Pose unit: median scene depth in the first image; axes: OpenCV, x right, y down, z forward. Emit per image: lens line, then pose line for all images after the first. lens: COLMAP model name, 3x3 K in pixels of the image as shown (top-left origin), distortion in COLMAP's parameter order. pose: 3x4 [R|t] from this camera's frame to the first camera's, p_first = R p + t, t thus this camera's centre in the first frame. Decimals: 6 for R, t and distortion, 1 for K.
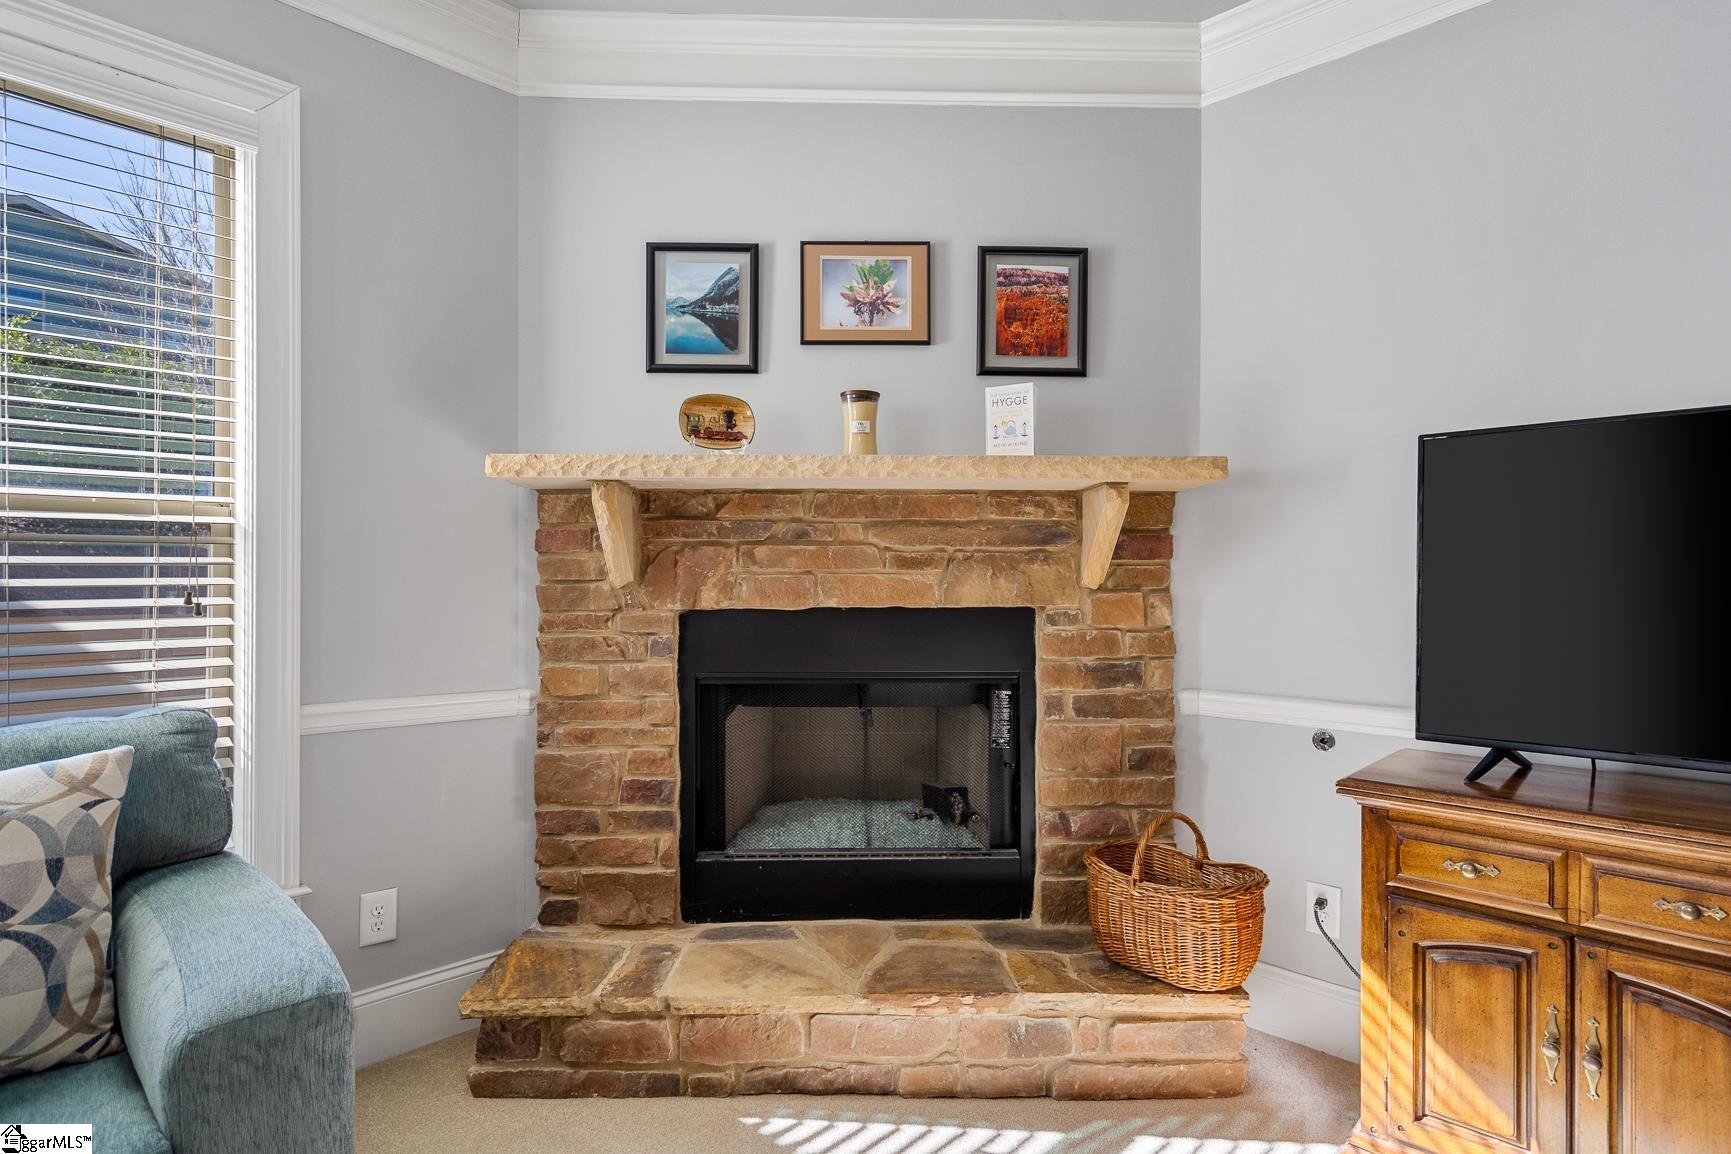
lens RADIAL K [[901.5, 0, 854.6], [0, 901.5, 575.2], [0, 0, 1]] dist [0.004759, -0.000183]
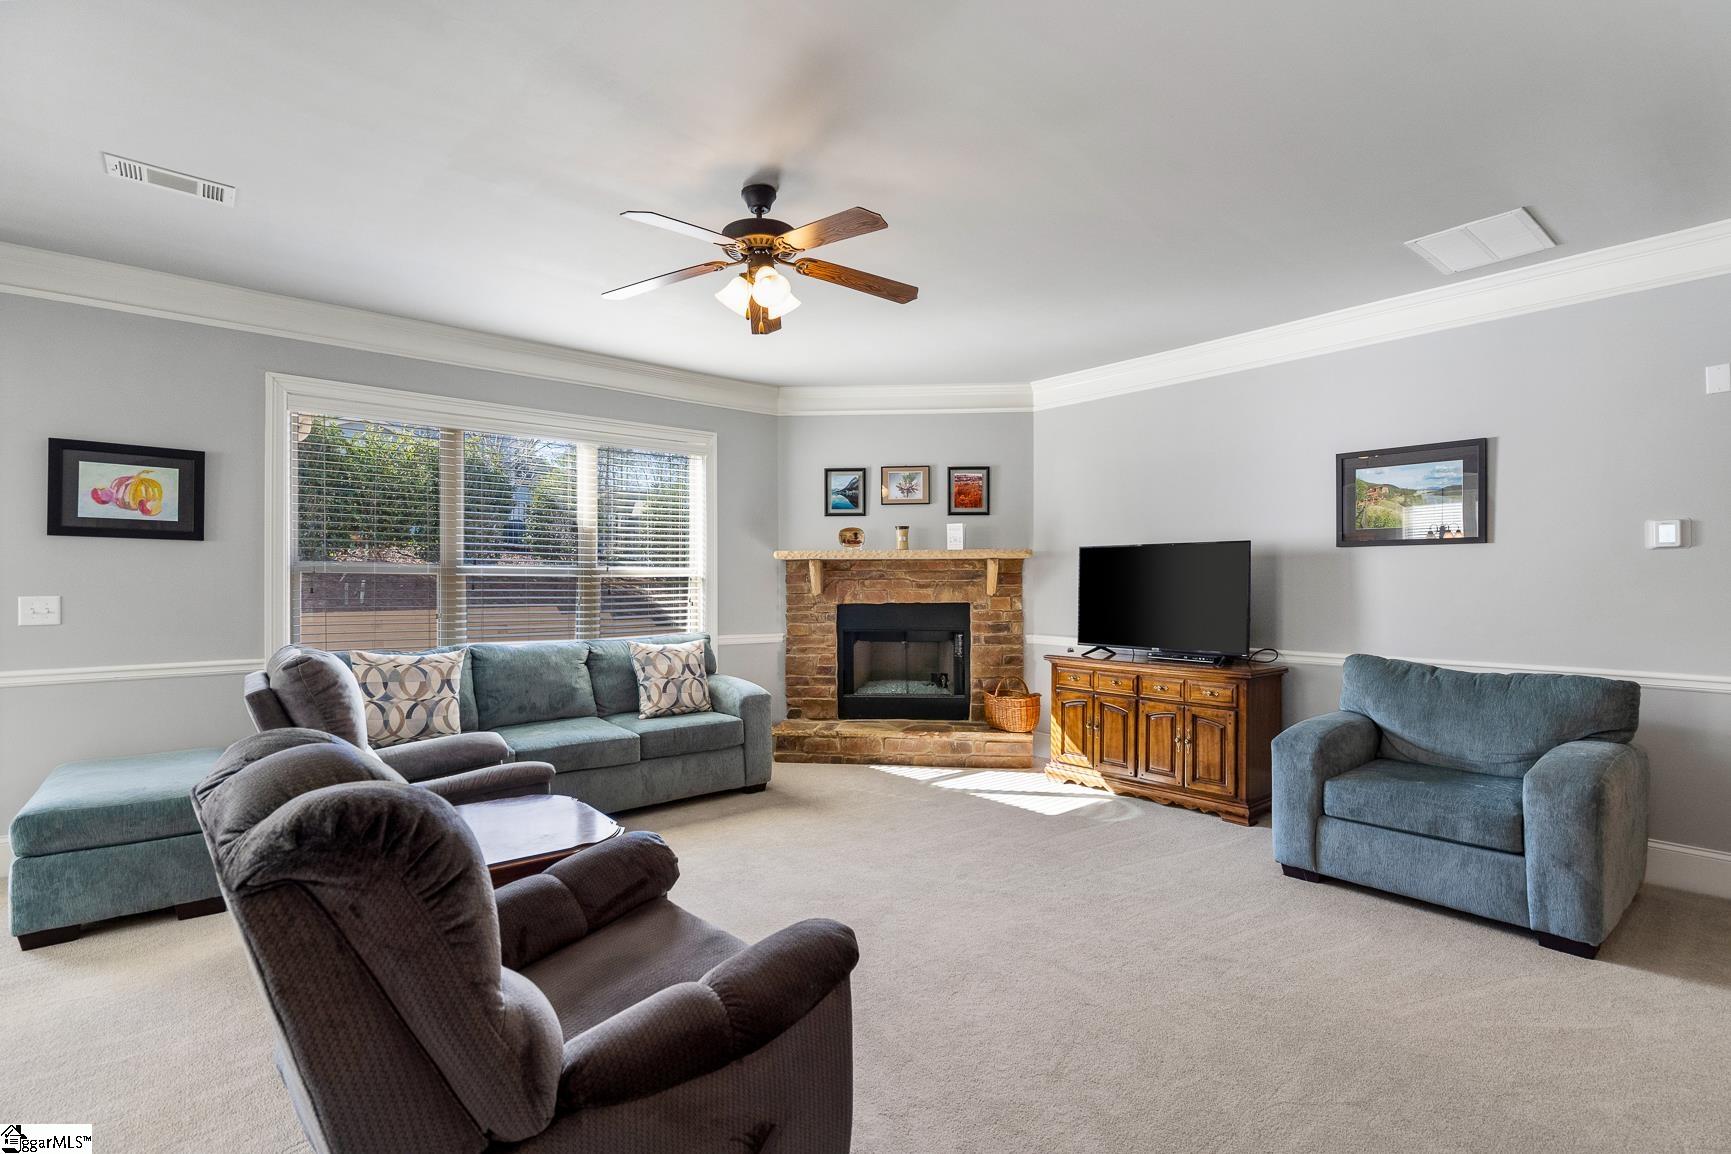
lens RADIAL K [[800.9, 0, 865.5], [0, 800.9, 577.0], [0, 0, 1]] dist [-0.001489, -0.000018]
pose [[0.995434, -0.004253, -0.095353, 0.121405], [0.004572, 0.999985, 0.003129, -0.049519], [0.095338, -0.003551, 0.995439, -1.393994]]
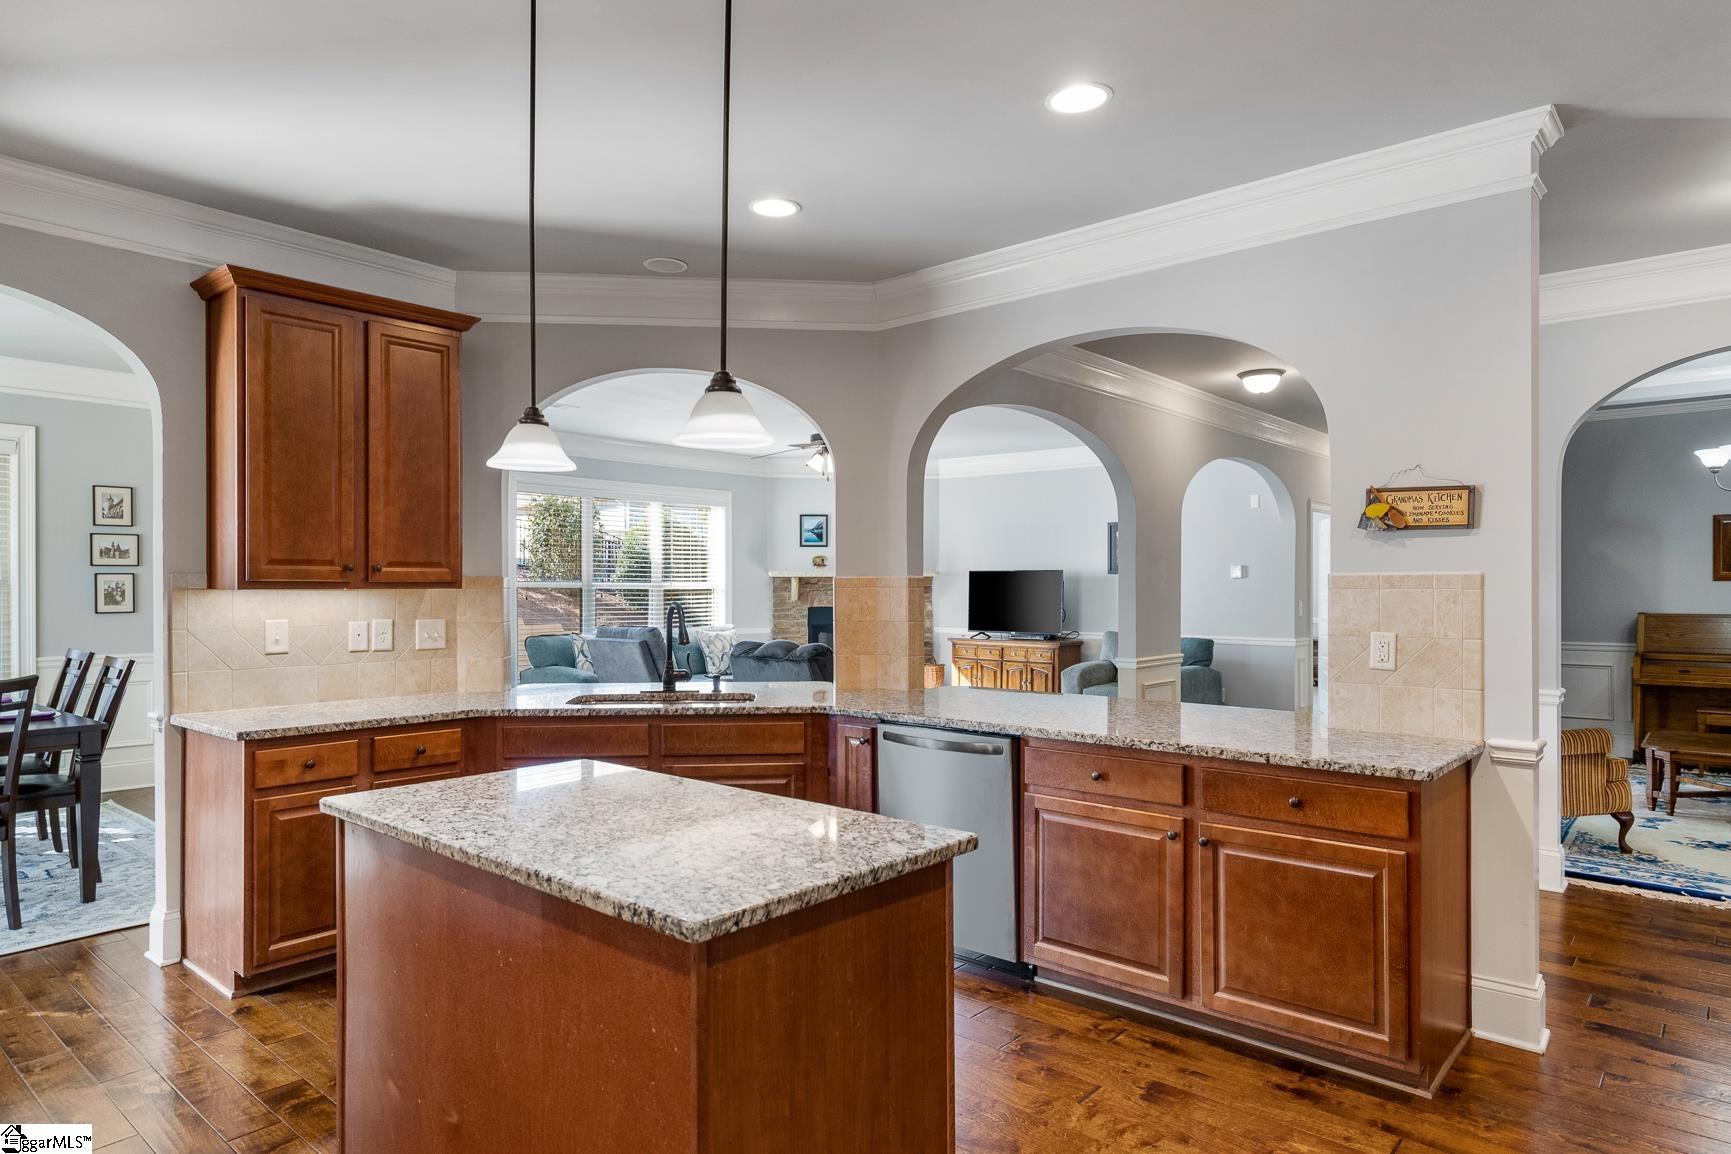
lens RADIAL K [[1025.2, 0, 858.9], [0, 1025.2, 582.1], [0, 0, 1]] dist [0.006632, -0.000104]
pose [[0.998197, -0.002546, 0.059965, -0.242016], [0.002067, 0.999966, 0.008044, -0.106845], [-0.059983, -0.007905, 0.998168, -3.528141]]
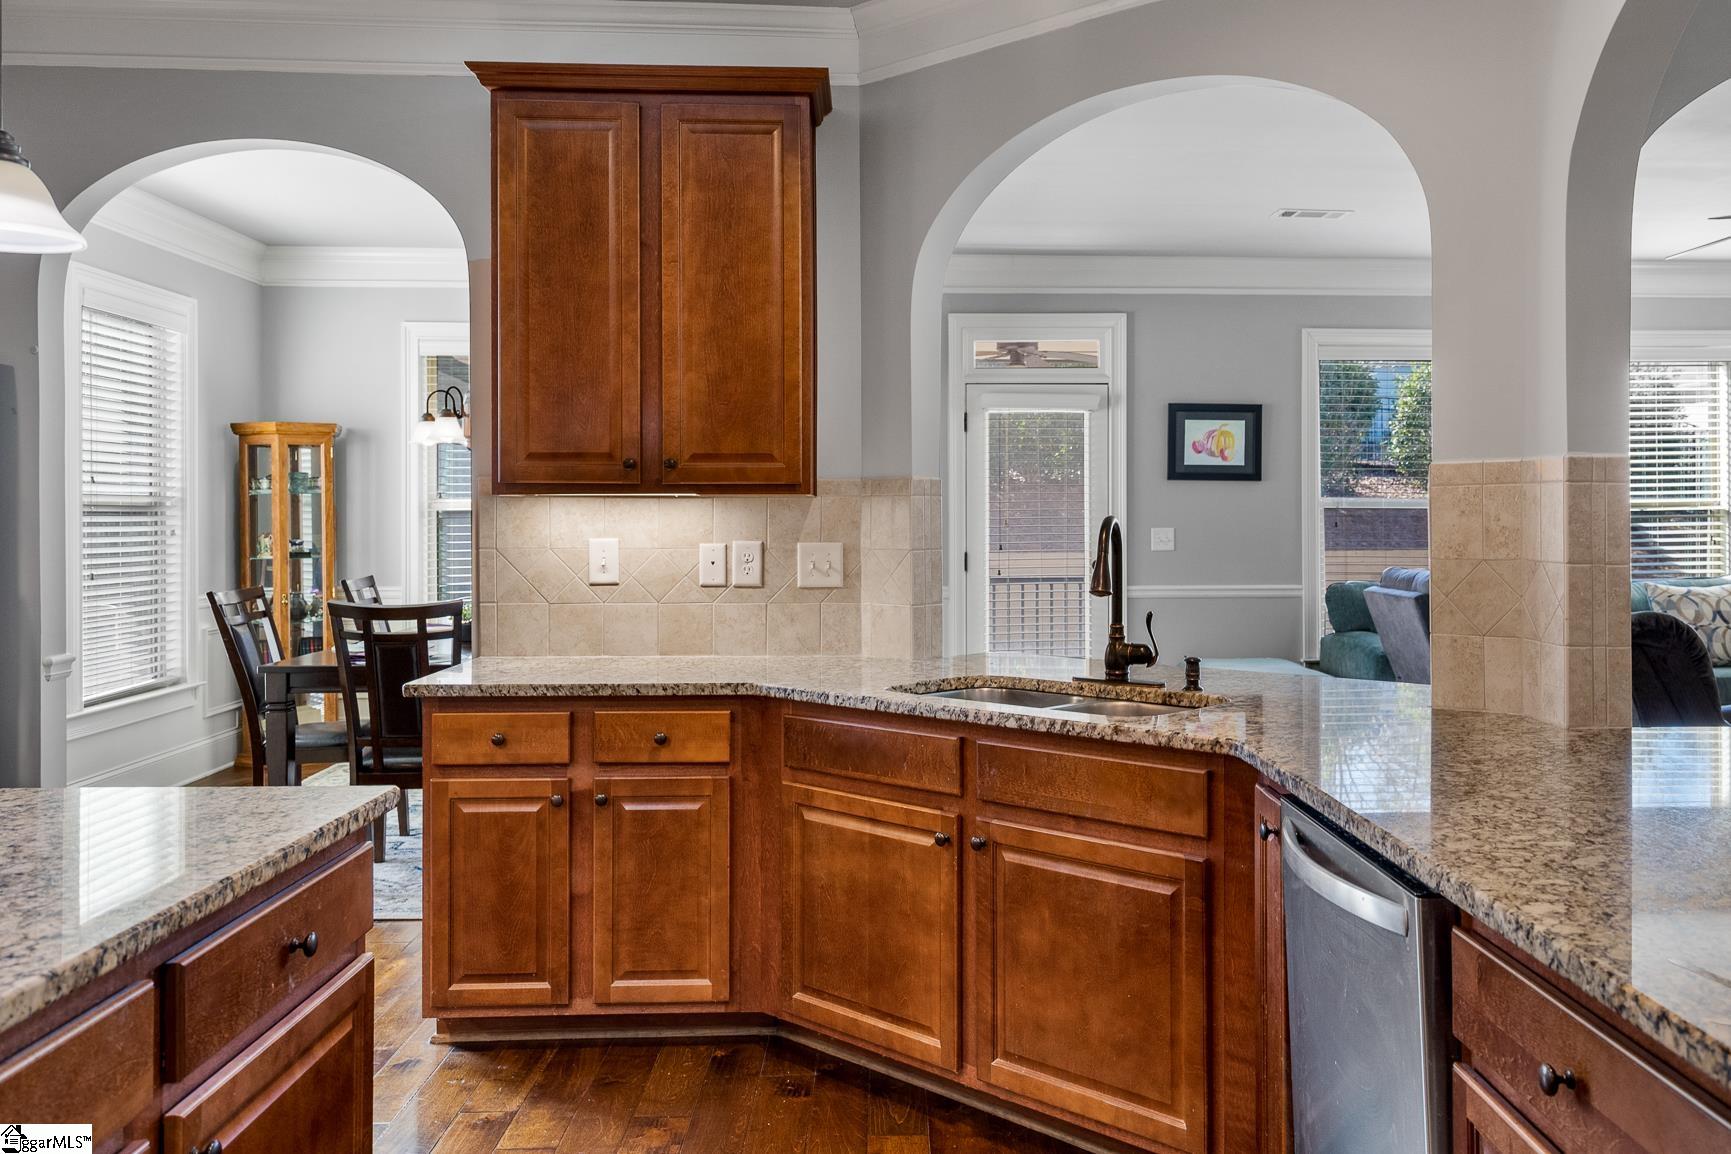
lens RADIAL K [[1400.4, 0, 960.0], [0, 1400.4, 514.5], [0, 0, 1]] dist [0.005795, 0.002757]
pose [[0.737655, -0.005543, -0.675156, 0.327530], [0.011095, 0.999931, 0.003912, -0.066261], [0.675087, -0.010376, 0.737665, -2.788480]]
